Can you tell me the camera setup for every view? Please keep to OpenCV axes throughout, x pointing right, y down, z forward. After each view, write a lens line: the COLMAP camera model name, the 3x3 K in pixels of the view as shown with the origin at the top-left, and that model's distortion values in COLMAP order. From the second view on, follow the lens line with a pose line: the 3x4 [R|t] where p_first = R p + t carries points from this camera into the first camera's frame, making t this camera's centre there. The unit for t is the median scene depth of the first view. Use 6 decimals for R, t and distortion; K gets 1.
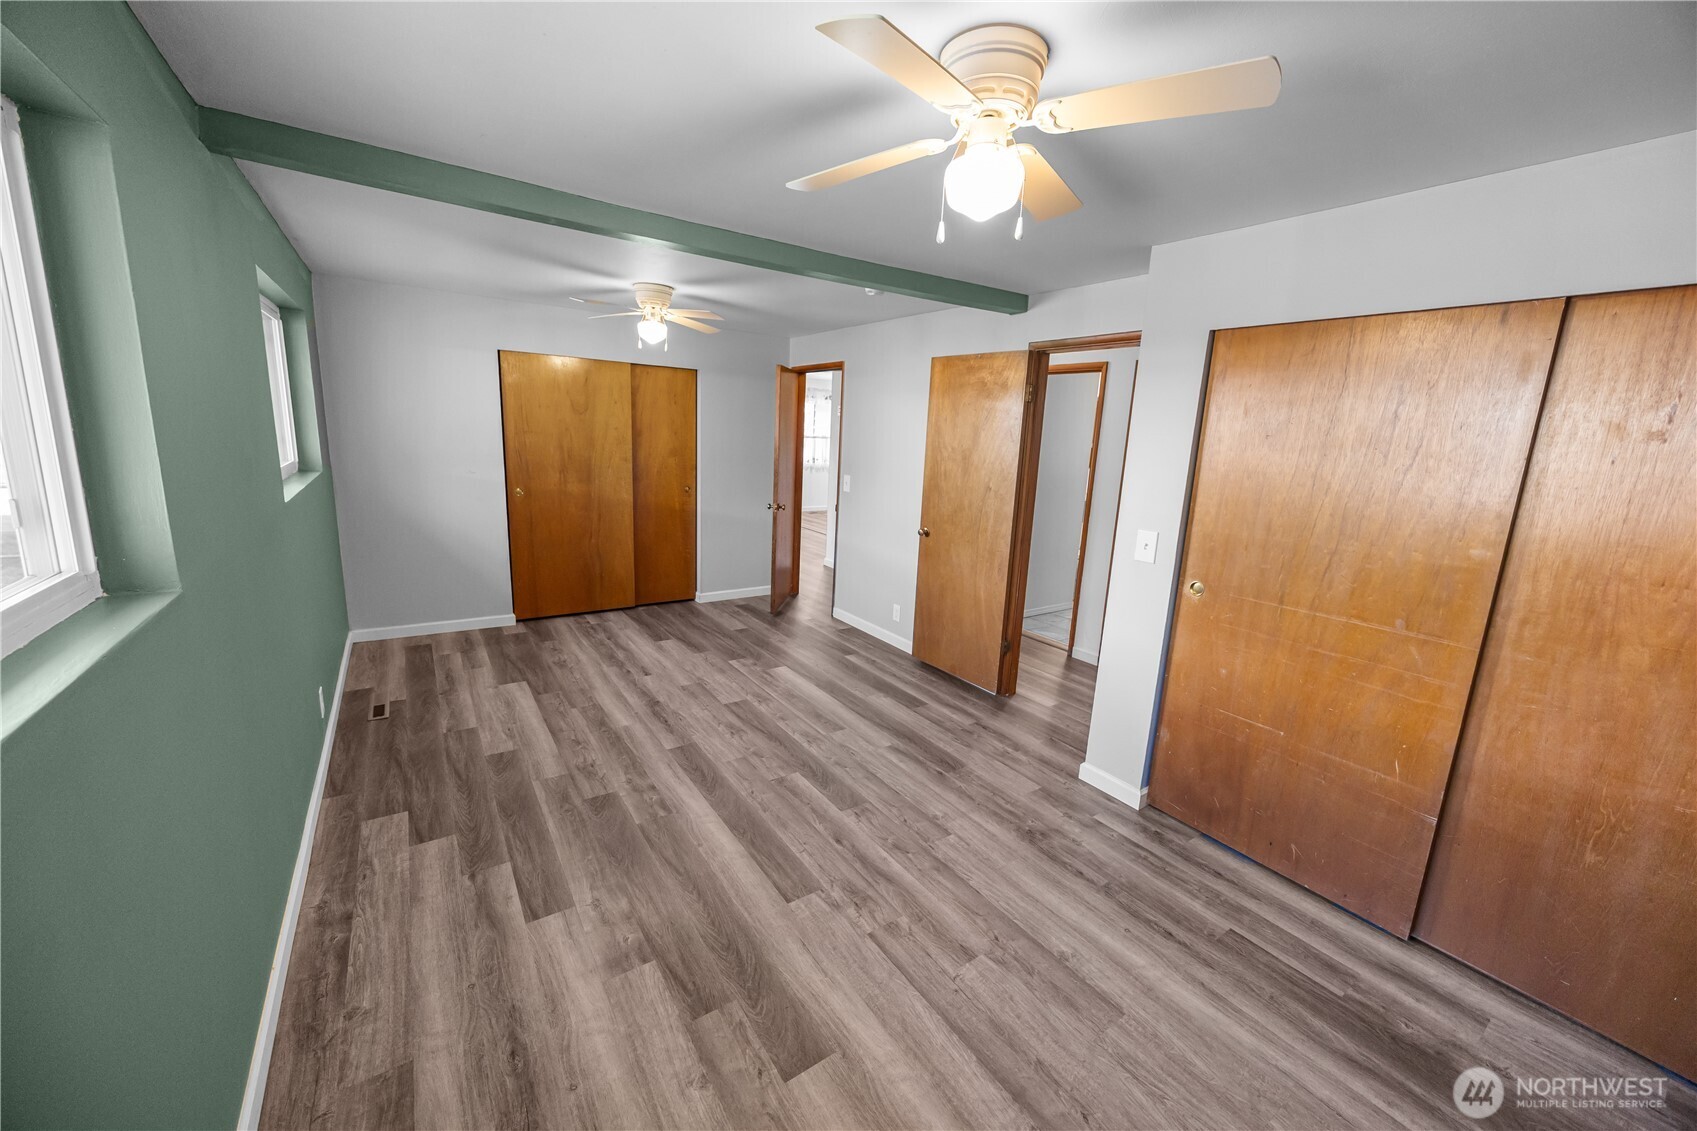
lens RADIAL K [[640.1, 0, 847.5], [0, 640.1, 549.9], [0, 0, 1]] dist [-0.006160, -0.000773]
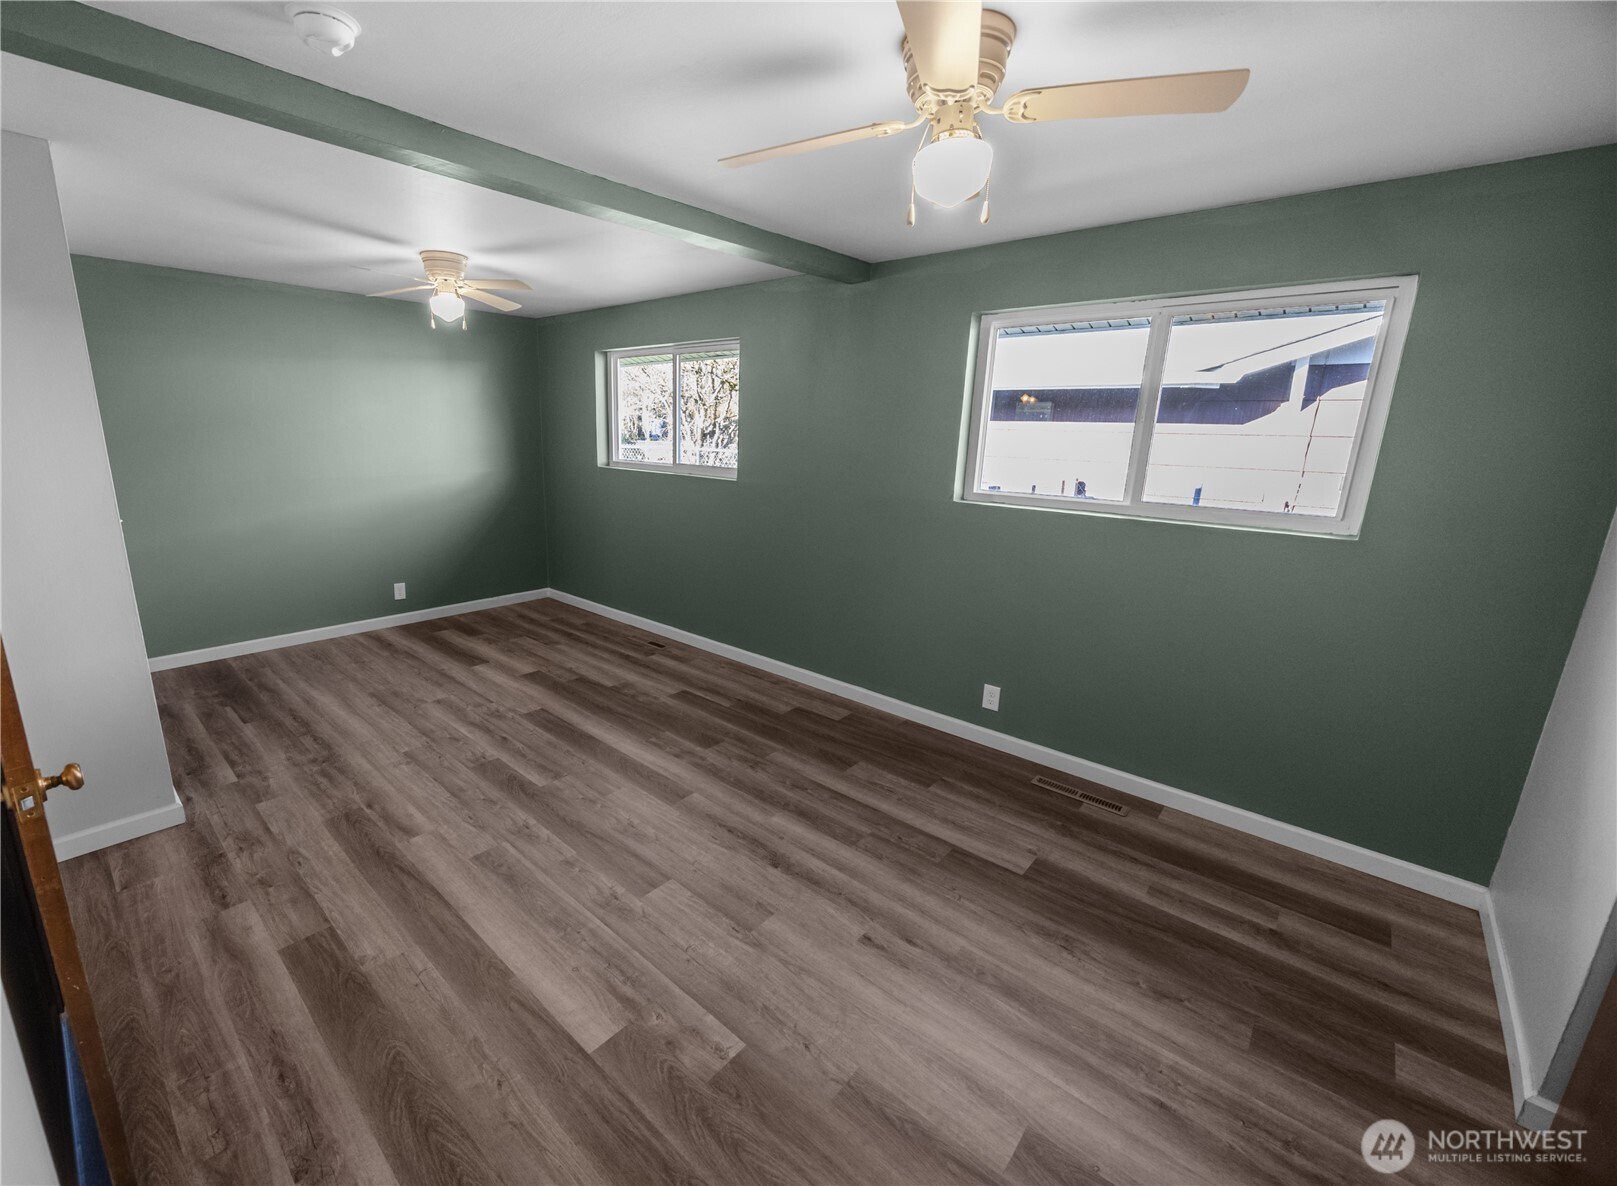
lens RADIAL K [[672.0, 0, 732.1], [0, 672.0, 596.2], [0, 0, 1]] dist [-0.004357, -0.000790]
pose [[-0.973867, -0.007417, -0.226998, -0.125789], [-0.102558, 0.906126, 0.410388, -0.335459], [0.202645, 0.422944, -0.883206, 1.801711]]
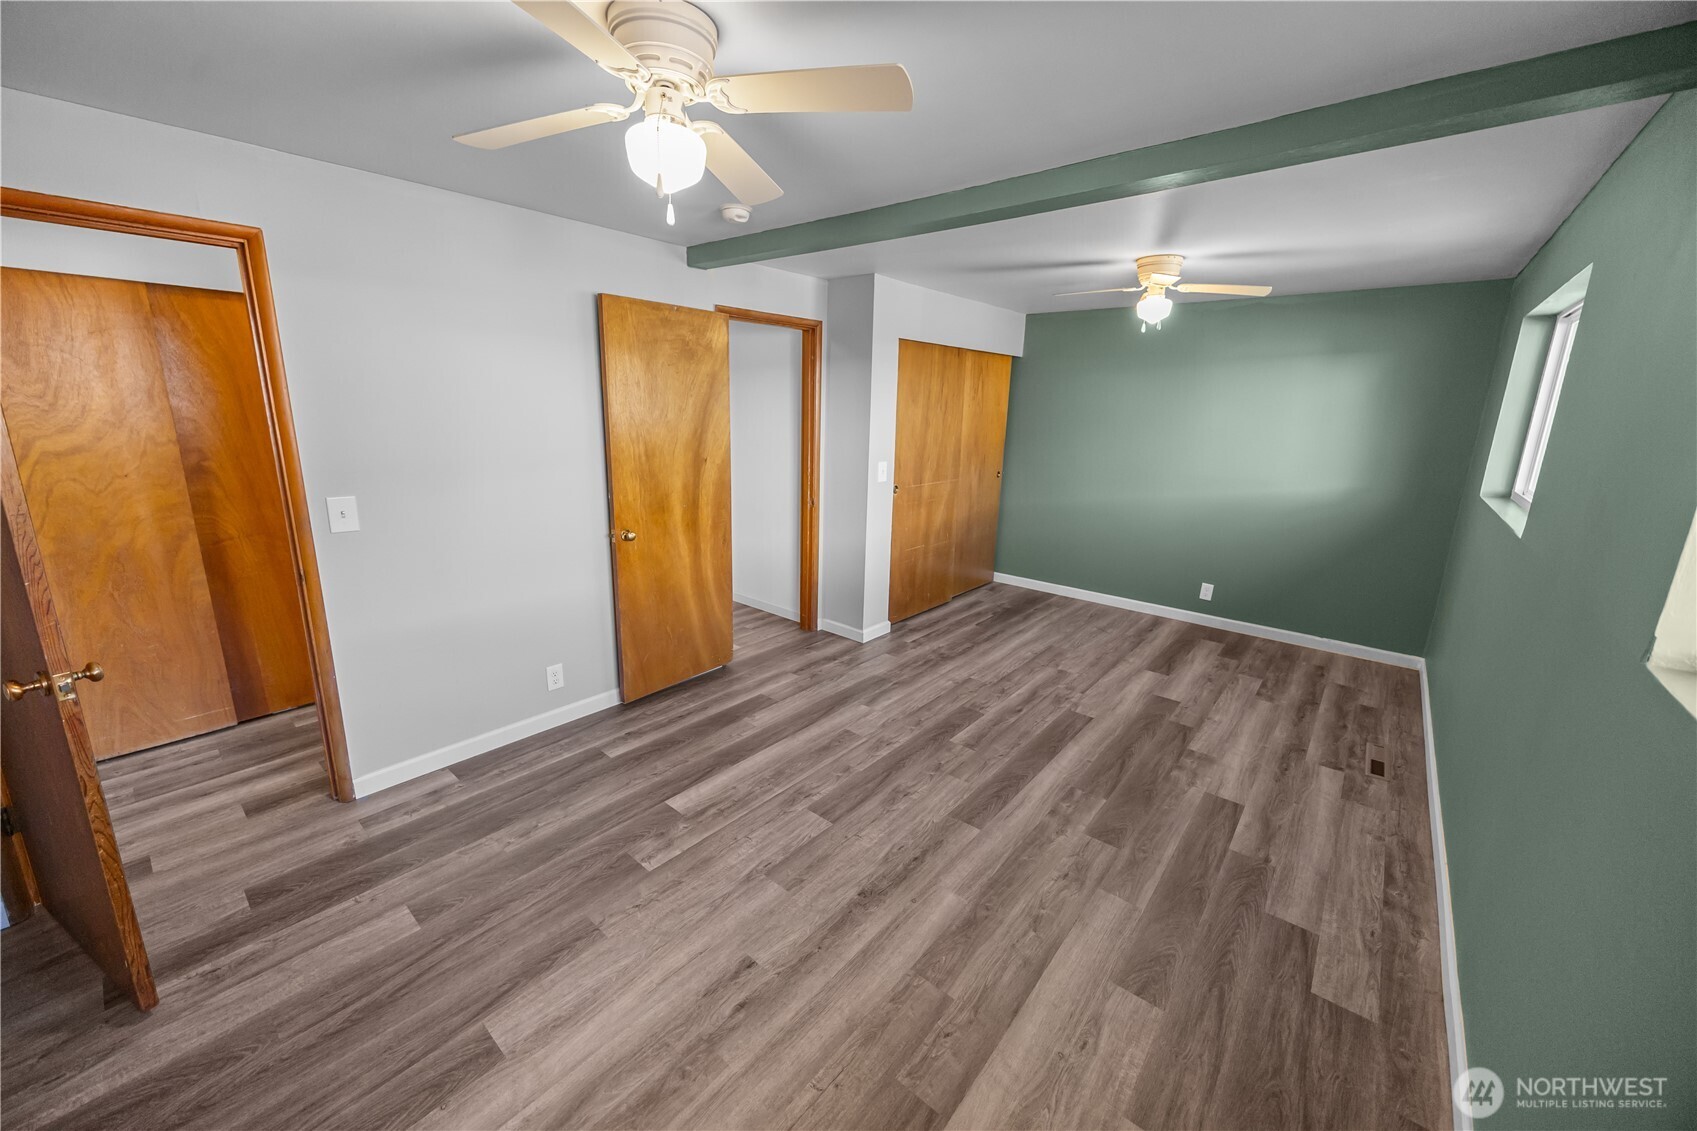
lens RADIAL K [[640.1, 0, 843.0], [0, 640.1, 558.7], [0, 0, 1]] dist [-0.006160, -0.000773]
pose [[-0.263014, -0.273842, 0.925113, -0.919288], [0.147604, 0.936164, 0.319078, -0.291204], [-0.953434, 0.220472, -0.205804, 1.313716]]
